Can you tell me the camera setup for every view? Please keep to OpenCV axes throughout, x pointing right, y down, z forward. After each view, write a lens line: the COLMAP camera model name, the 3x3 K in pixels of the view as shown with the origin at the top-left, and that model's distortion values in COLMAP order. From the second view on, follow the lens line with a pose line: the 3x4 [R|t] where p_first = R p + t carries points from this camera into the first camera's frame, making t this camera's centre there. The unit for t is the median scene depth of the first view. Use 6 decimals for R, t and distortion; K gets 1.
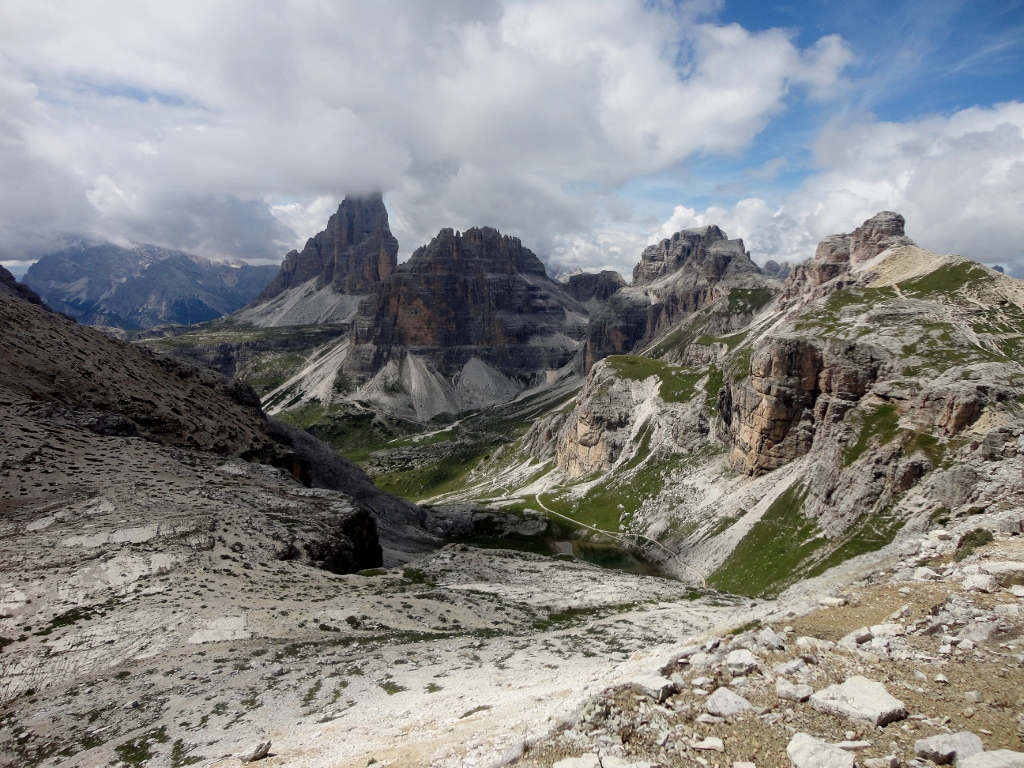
lens RADIAL K [[756.1, 0, 510.4], [0, 756.1, 386.8], [0, 0, 1]] dist [-0.010655, 0.013020]
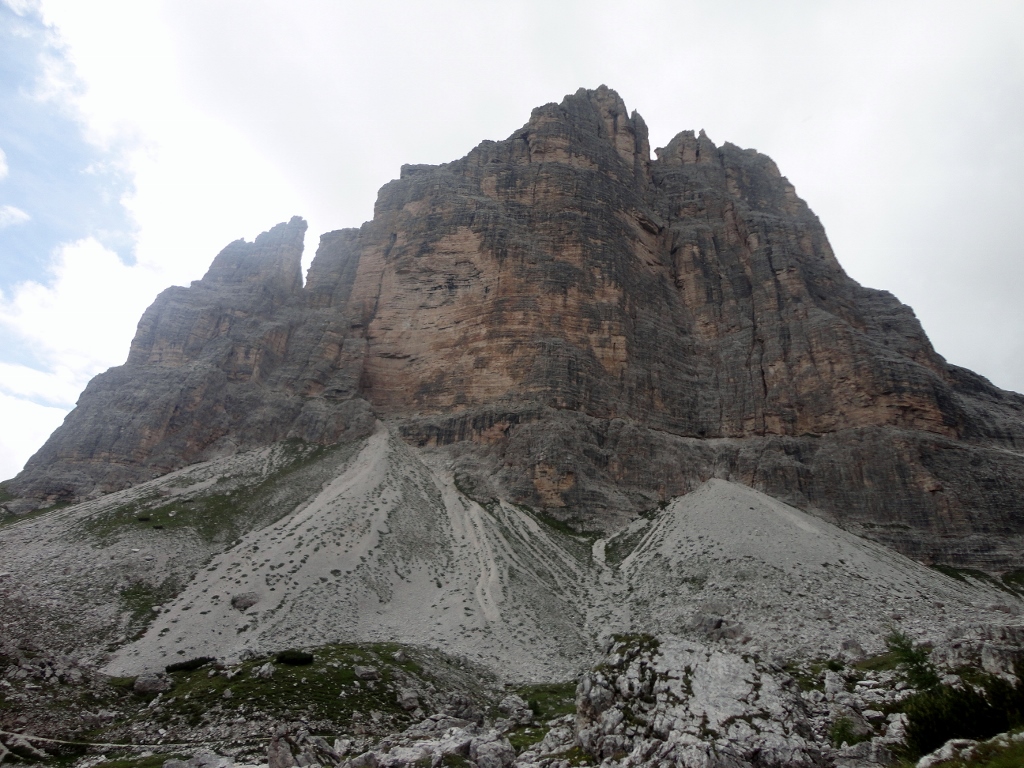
lens RADIAL K [[756.1, 0, 517.7], [0, 756.1, 375.6], [0, 0, 1]] dist [-0.010655, 0.013020]
pose [[0.956066, -0.097789, -0.276361, -0.046312], [-0.074600, 0.830530, -0.551955, 0.053779], [0.283501, 0.548322, 0.786746, 0.885500]]
